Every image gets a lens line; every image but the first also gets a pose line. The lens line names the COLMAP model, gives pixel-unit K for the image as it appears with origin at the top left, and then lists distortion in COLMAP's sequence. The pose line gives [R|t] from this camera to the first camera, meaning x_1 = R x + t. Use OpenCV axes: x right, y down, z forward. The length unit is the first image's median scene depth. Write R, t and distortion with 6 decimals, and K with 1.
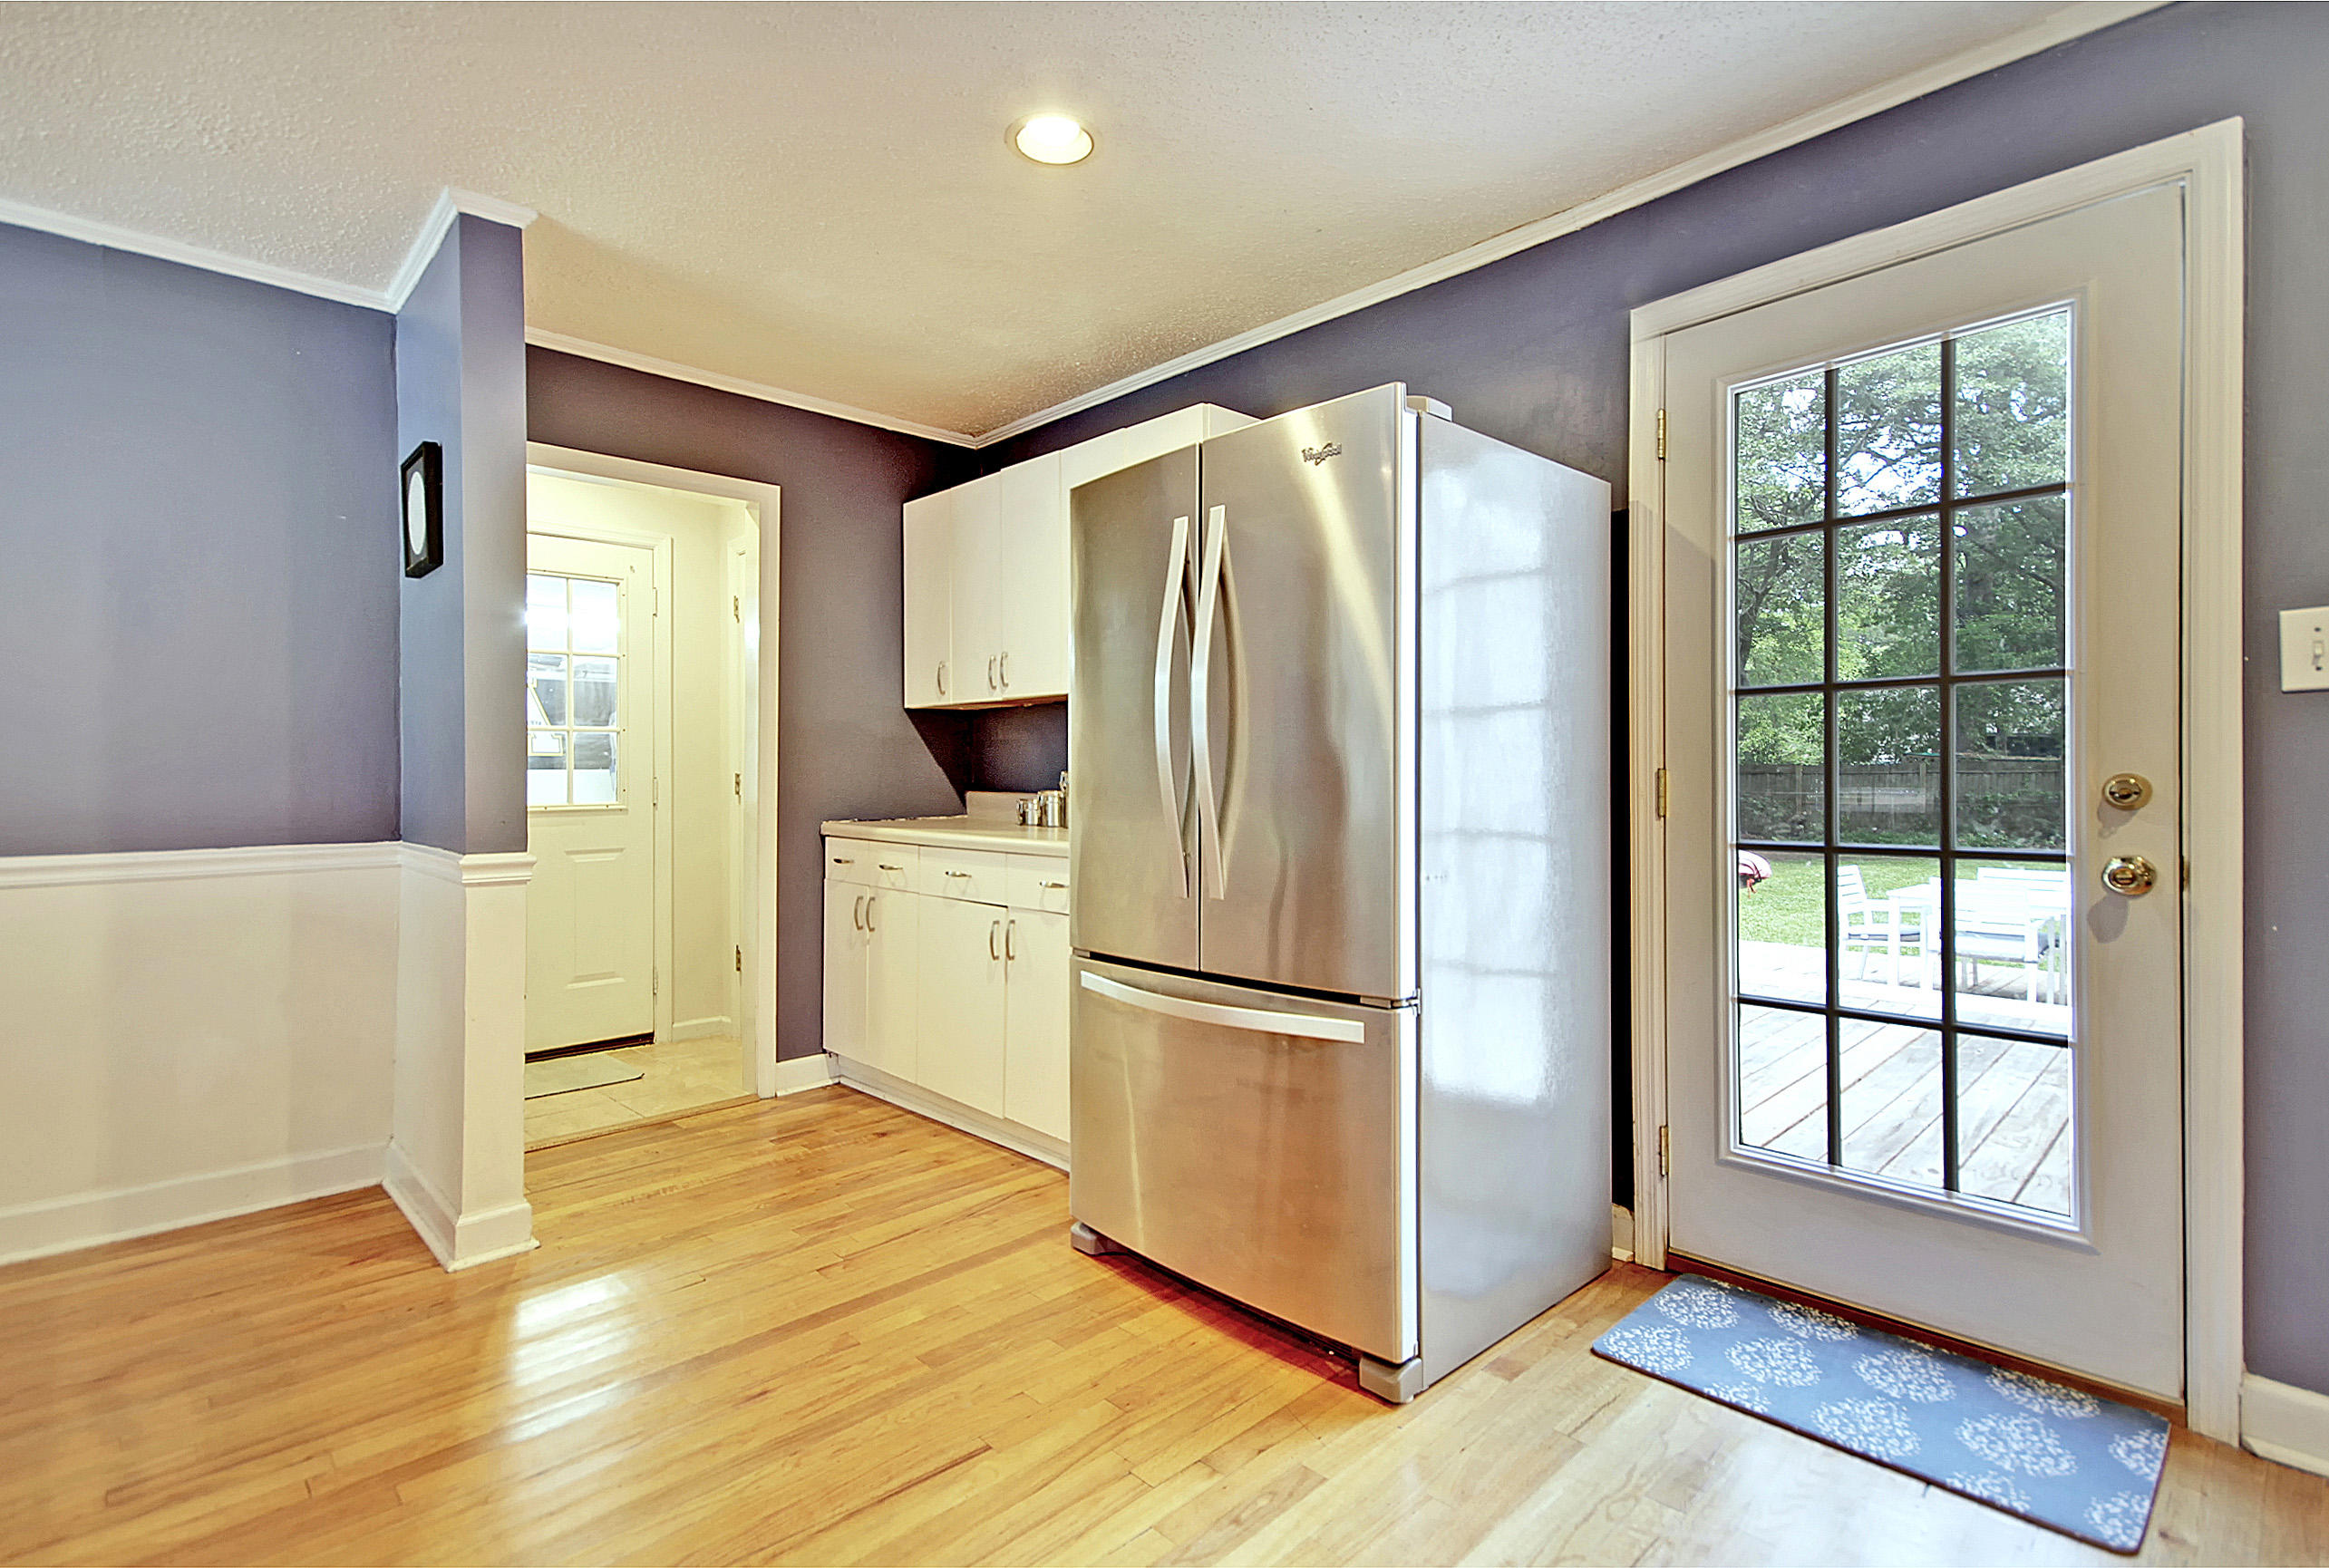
lens RADIAL K [[1099.9, 0, 1143.0], [0, 1099.9, 783.3], [0, 0, 1]] dist [0.016477, -0.000592]
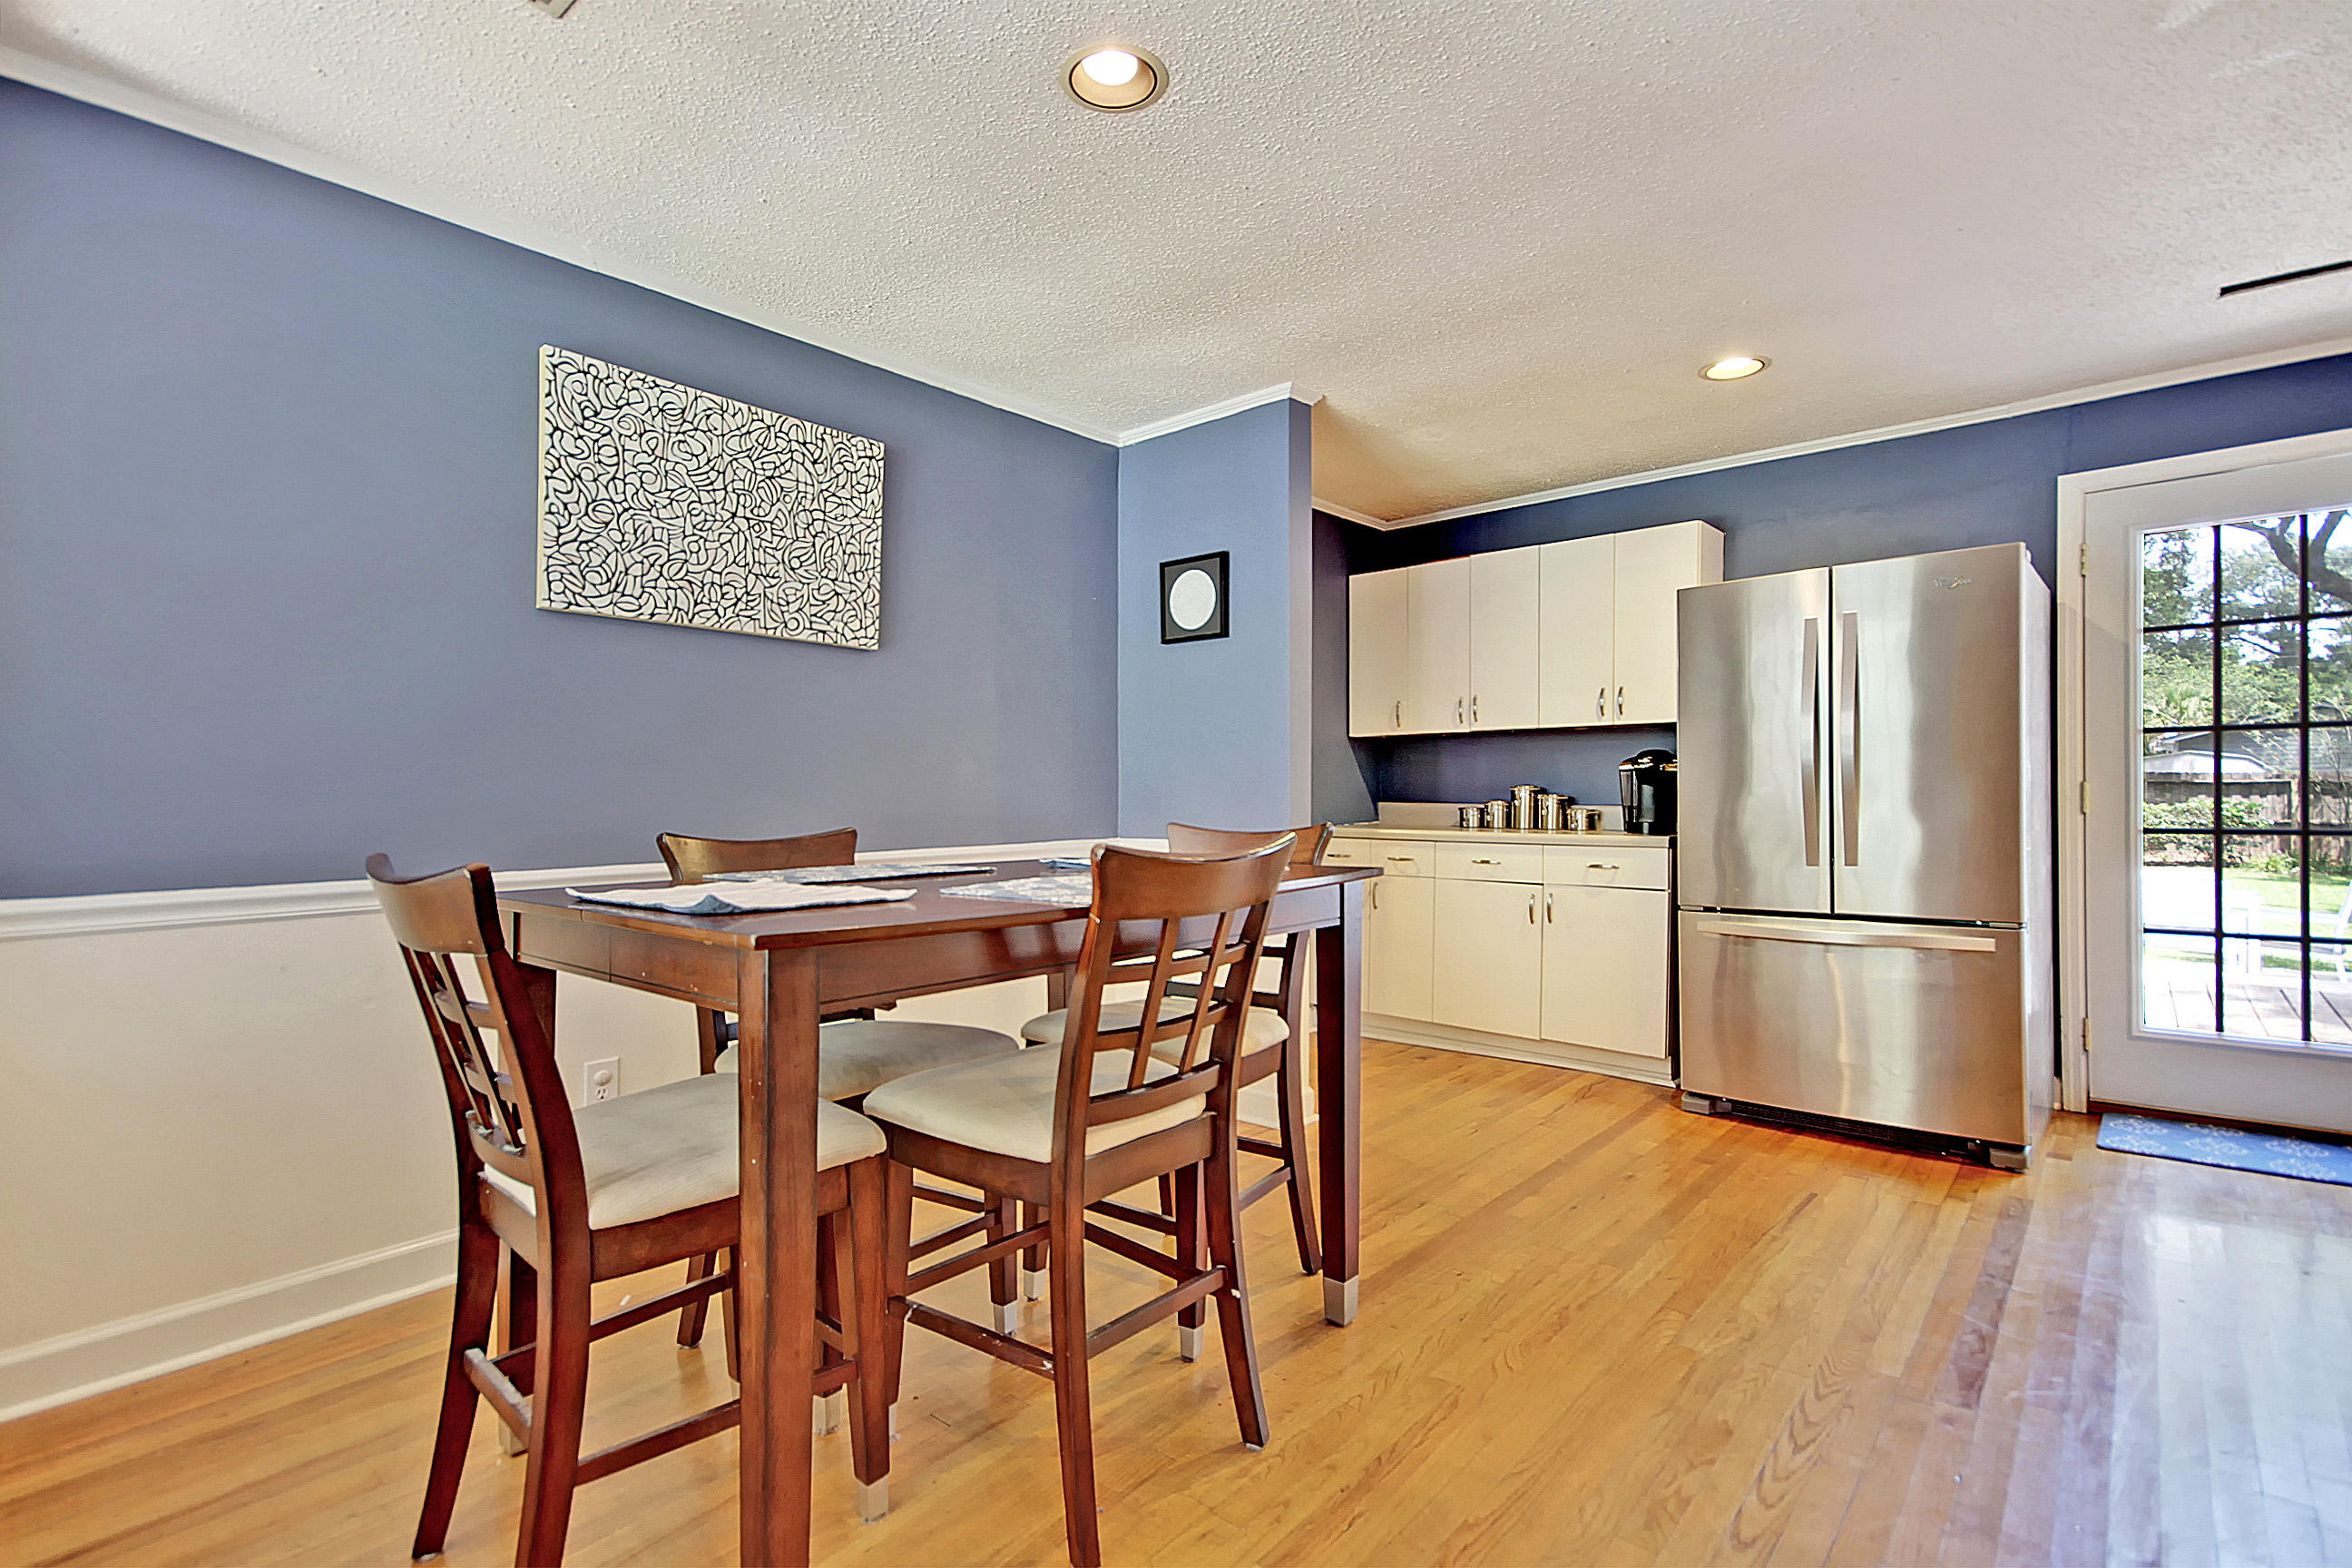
lens RADIAL K [[1100.9, 0, 1160.4], [0, 1100.9, 791.6], [0, 0, 1]] dist [0.032096, 0.000142]
pose [[0.995698, -0.003958, 0.092576, -0.934325], [0.004895, 0.999939, -0.009898, 0.012195], [-0.092531, 0.010309, 0.995656, -0.419046]]
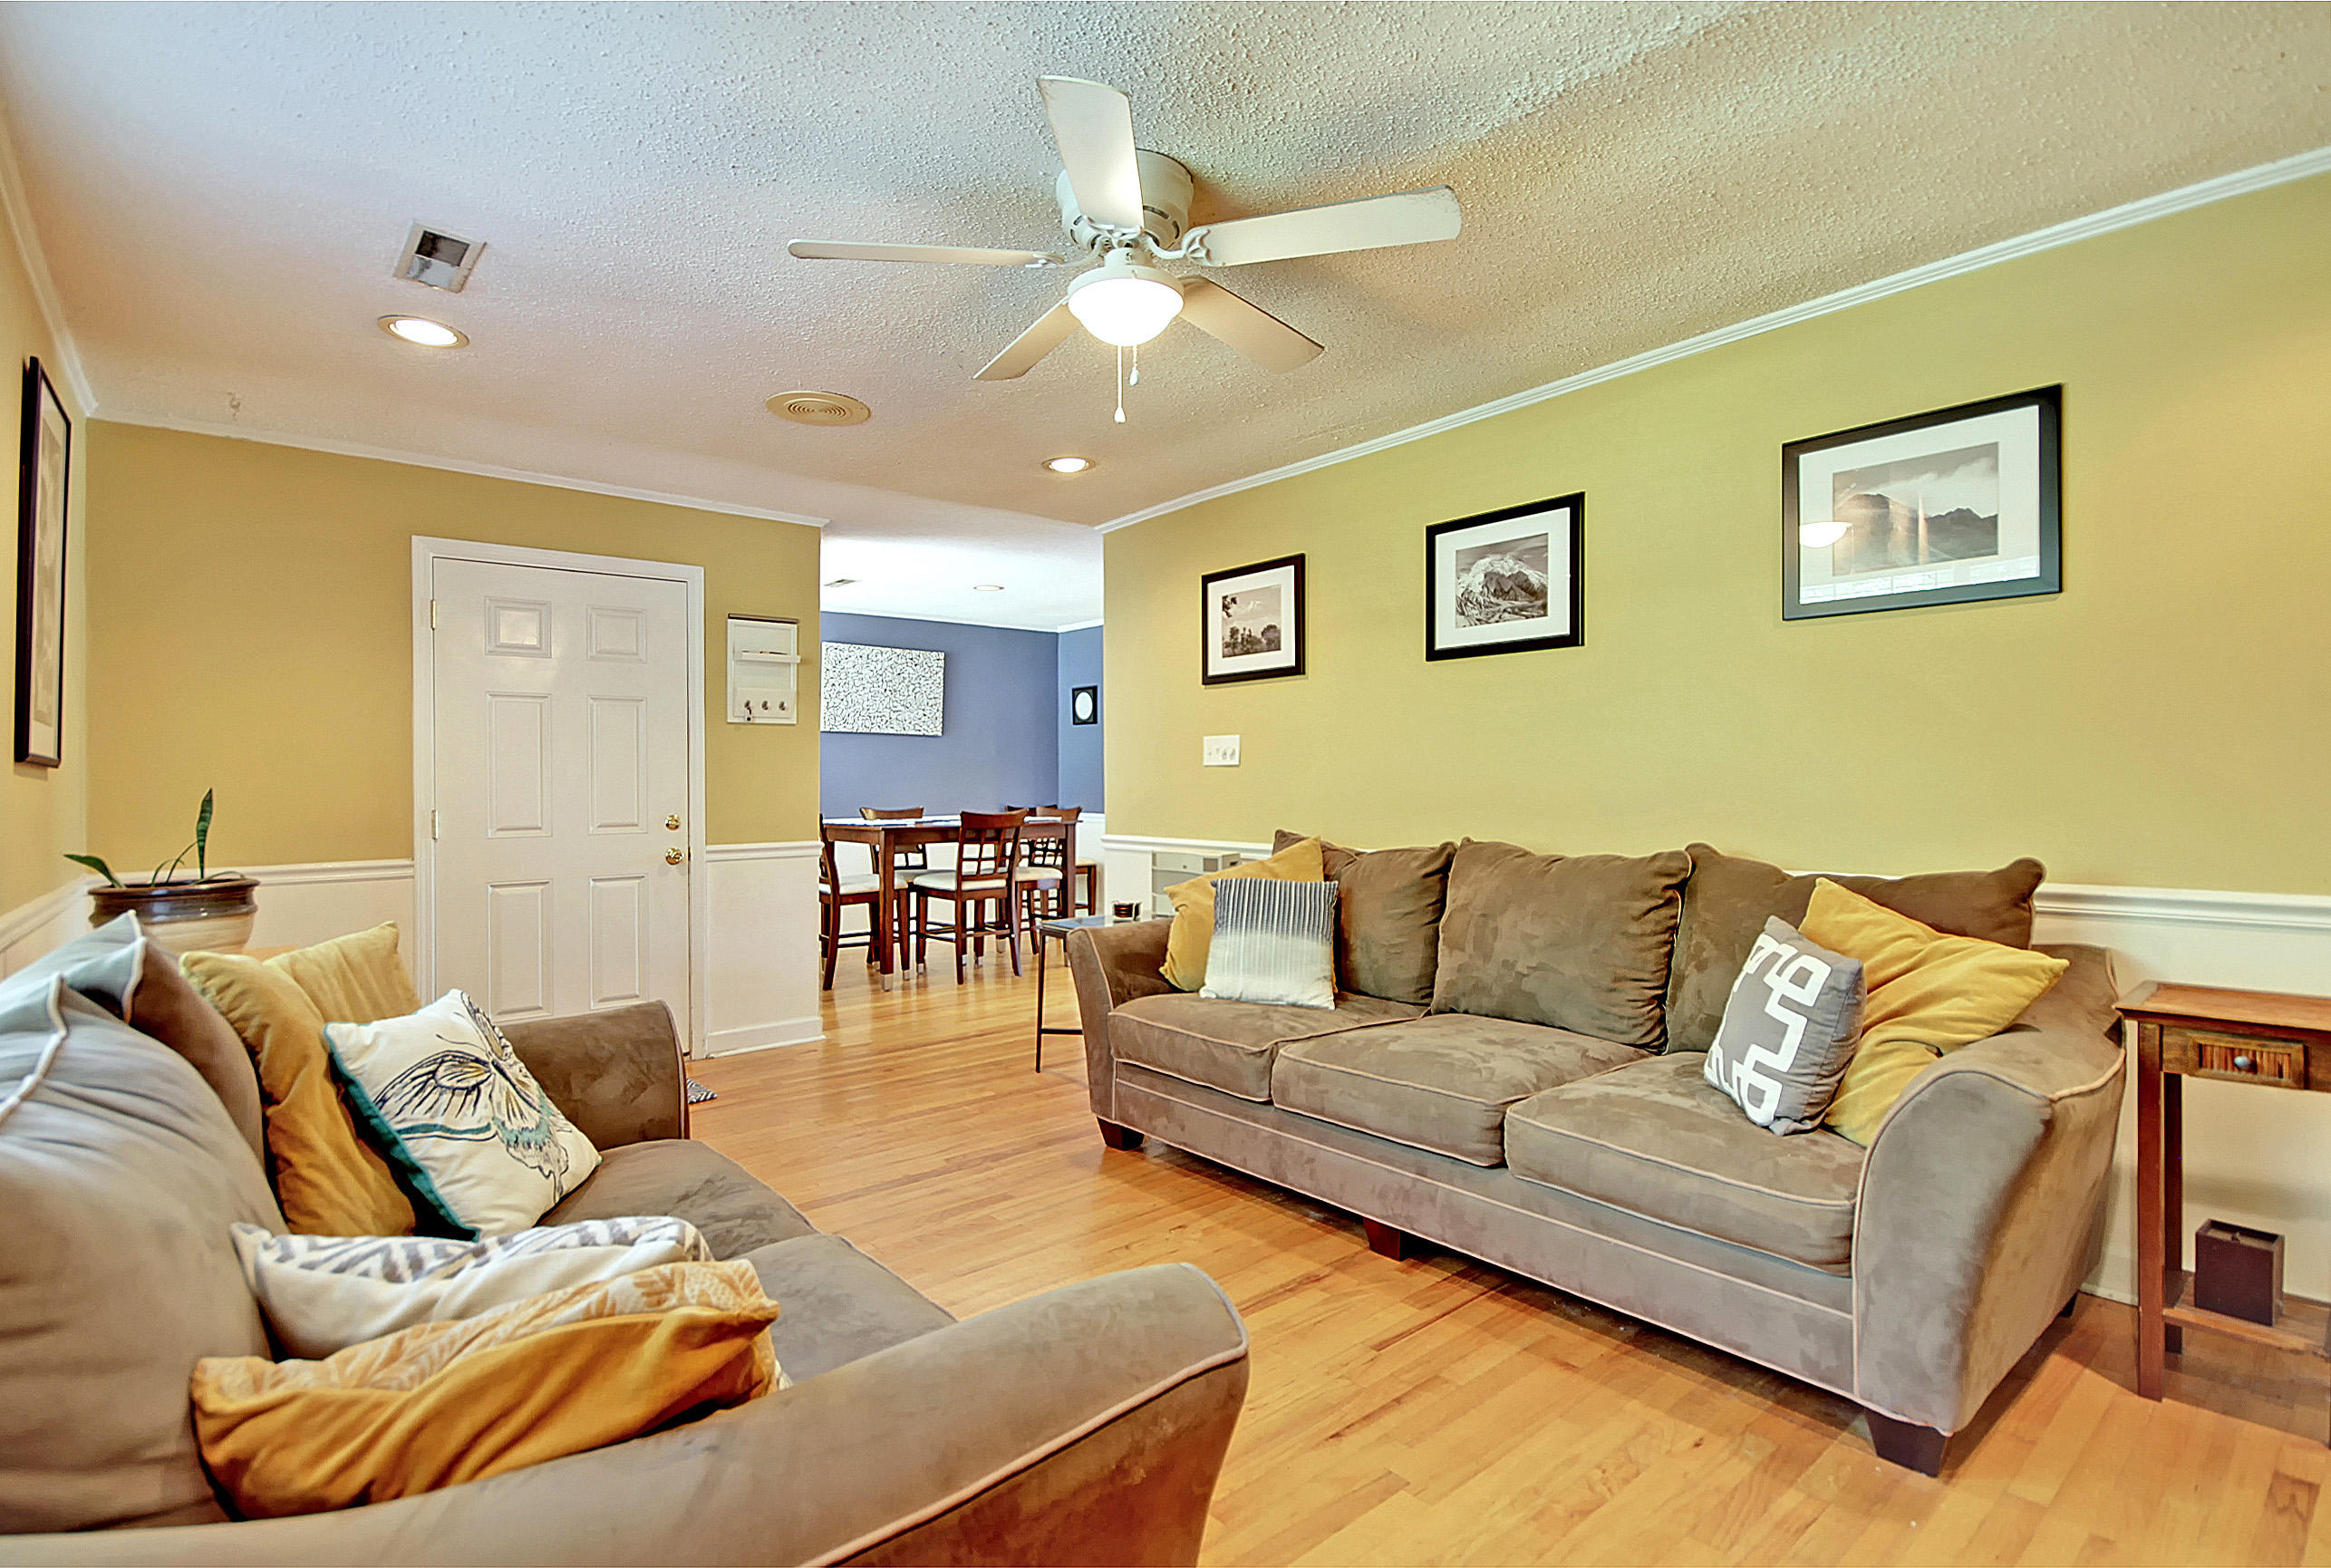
lens RADIAL K [[1101.0, 0, 1143.9], [0, 1101.0, 783.3], [0, 0, 1]] dist [0.016477, -0.000592]
pose [[0.996973, 0.001657, -0.077735, -0.255492], [-0.002189, 0.999975, -0.006763, -0.008145], [0.077722, 0.006913, 0.996951, -2.406335]]
